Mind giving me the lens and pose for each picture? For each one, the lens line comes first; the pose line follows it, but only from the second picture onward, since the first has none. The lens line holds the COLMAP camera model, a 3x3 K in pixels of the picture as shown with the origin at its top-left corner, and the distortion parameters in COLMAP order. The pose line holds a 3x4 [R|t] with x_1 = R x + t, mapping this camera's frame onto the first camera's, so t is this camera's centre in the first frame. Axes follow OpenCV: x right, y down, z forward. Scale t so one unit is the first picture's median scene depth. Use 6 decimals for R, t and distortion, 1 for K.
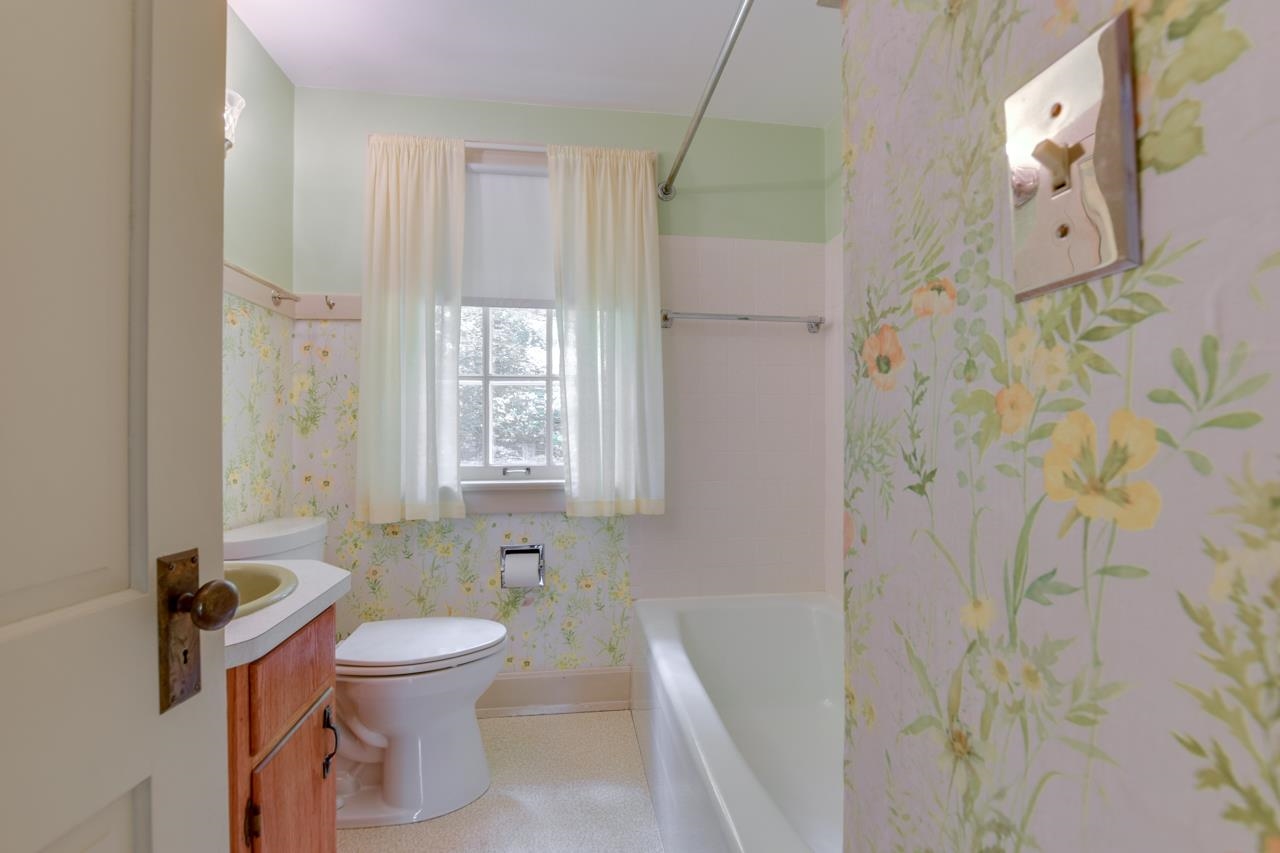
lens RADIAL K [[569.5, 0, 645.2], [0, 569.5, 426.6], [0, 0, 1]] dist [-0.012399, -0.000852]
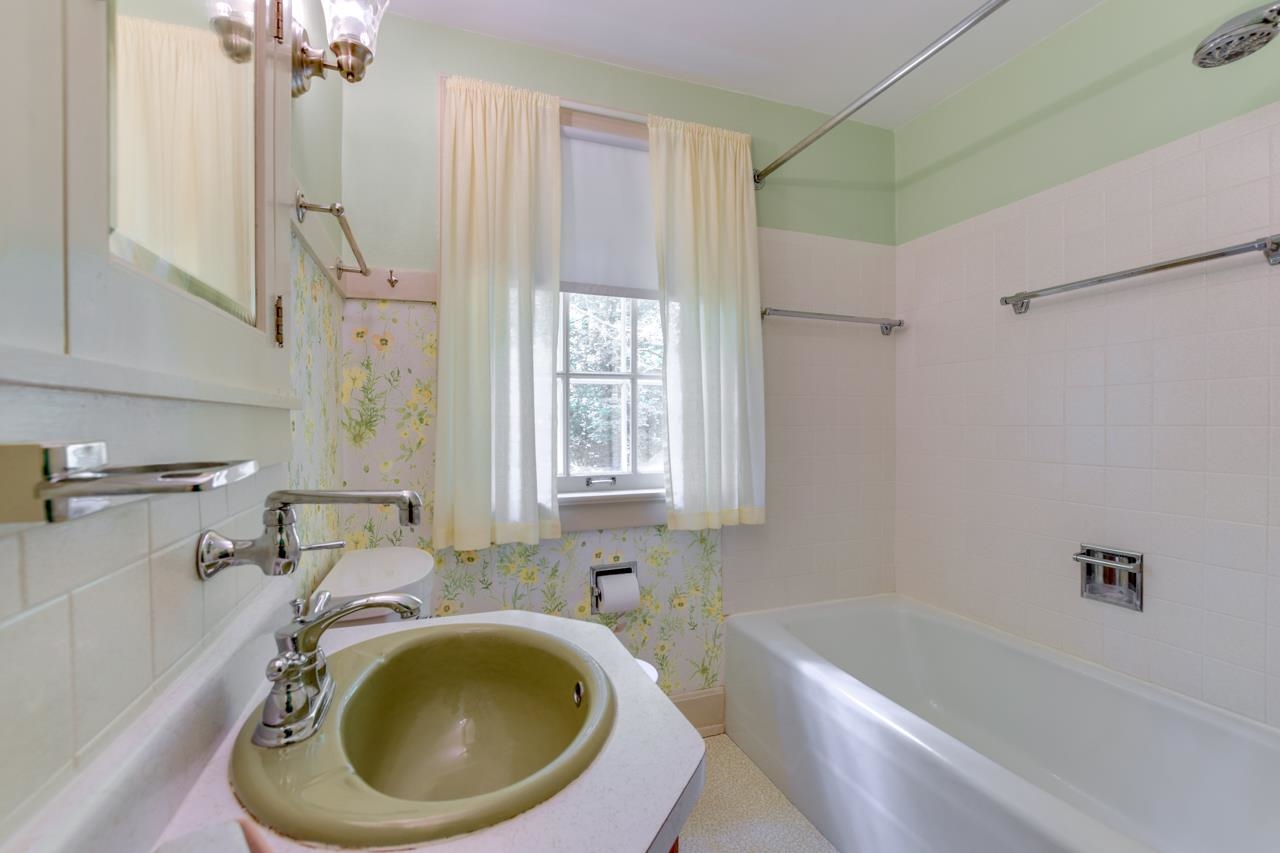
lens RADIAL K [[569.5, 0, 642.4], [0, 569.5, 426.6], [0, 0, 1]] dist [-0.012399, -0.000852]
pose [[0.975436, -0.003960, 0.220246, -0.375697], [0.002109, 0.999960, 0.008635, -0.014762], [-0.220272, -0.007959, 0.975406, 0.128665]]
